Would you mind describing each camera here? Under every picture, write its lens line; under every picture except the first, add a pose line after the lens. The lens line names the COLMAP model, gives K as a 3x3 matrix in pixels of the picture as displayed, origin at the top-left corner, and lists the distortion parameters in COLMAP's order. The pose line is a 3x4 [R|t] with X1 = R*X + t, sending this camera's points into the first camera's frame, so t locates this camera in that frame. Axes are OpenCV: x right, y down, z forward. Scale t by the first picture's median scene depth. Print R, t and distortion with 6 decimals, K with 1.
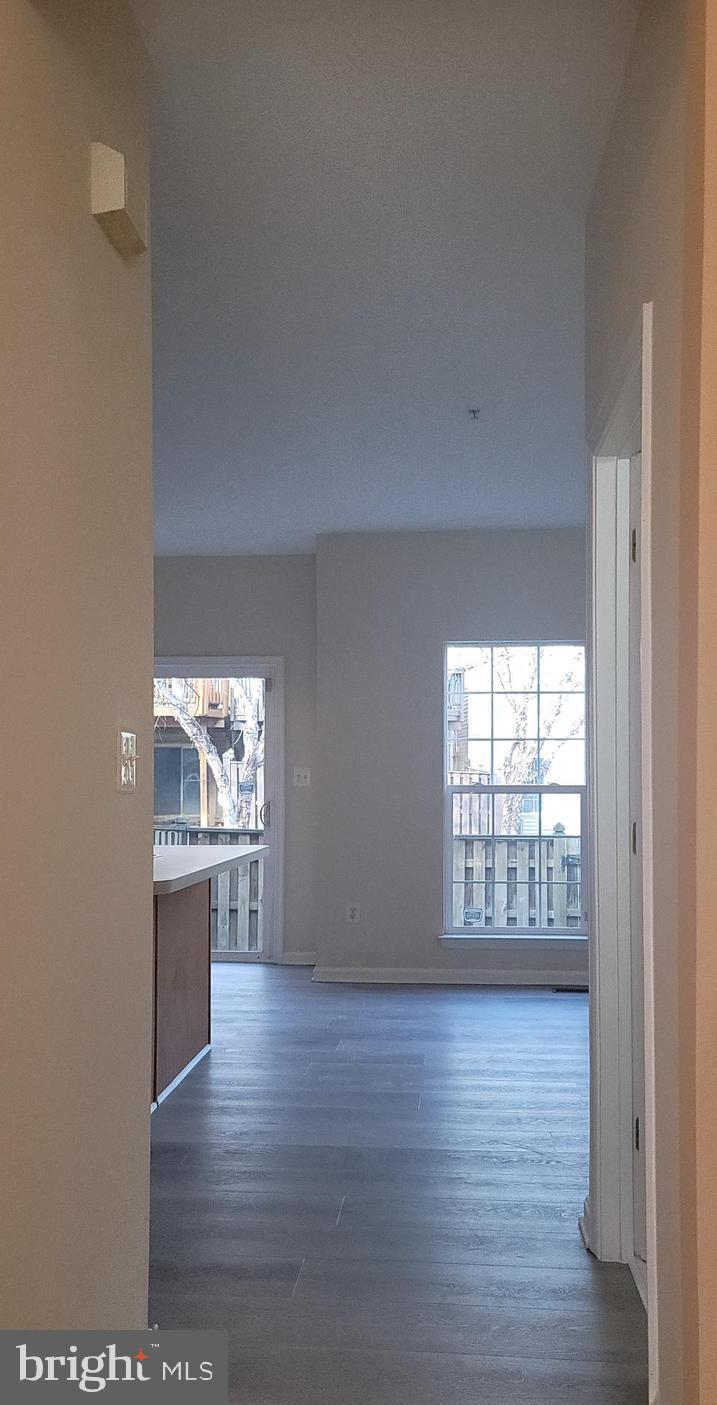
lens RADIAL K [[1315.5, 0, 358.5], [0, 1315.5, 702.5], [0, 0, 1]] dist [-0.000471, -0.000936]
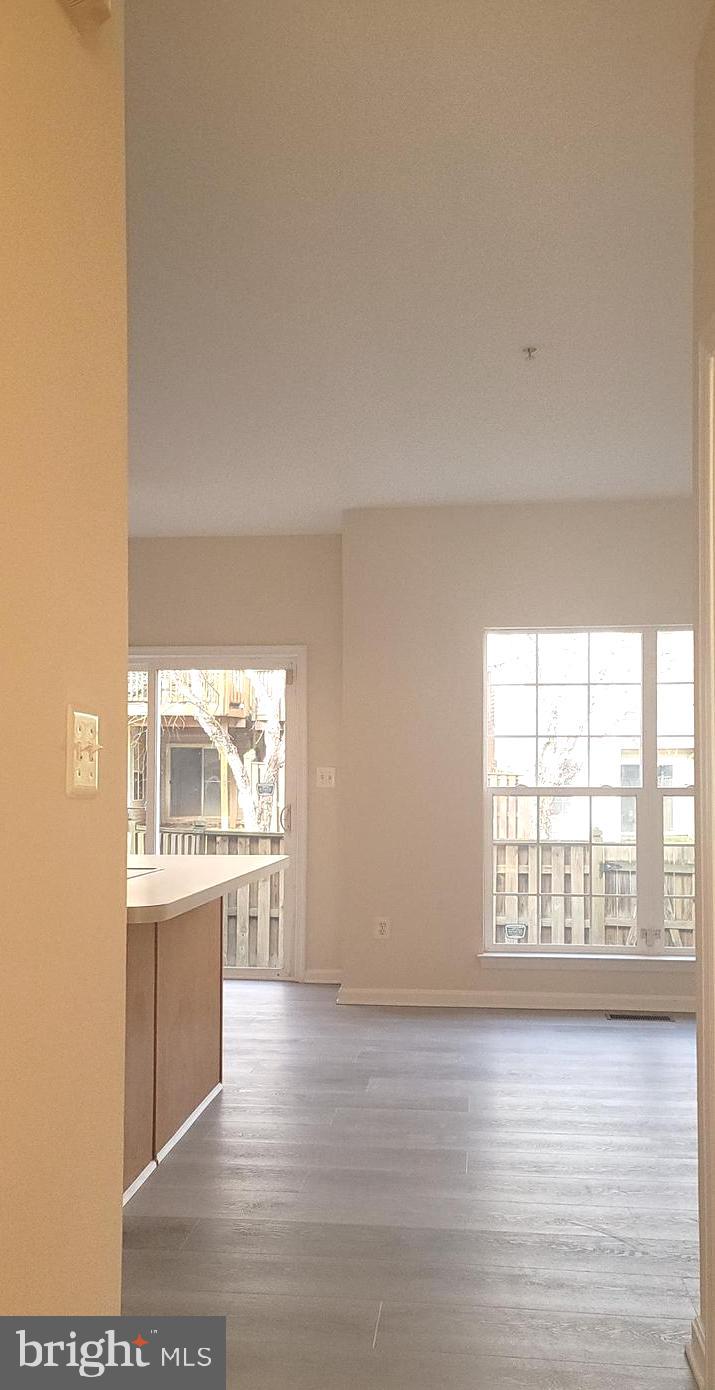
lens RADIAL K [[1165.1, 0, 357.5], [0, 1165.1, 695.0], [0, 0, 1]] dist [0.000892, 0.000780]
pose [[0.999924, 0.000859, -0.012326, -0.012075], [-0.001049, 0.999880, -0.015429, 0.012452], [0.012311, 0.015441, 0.999805, 0.203098]]
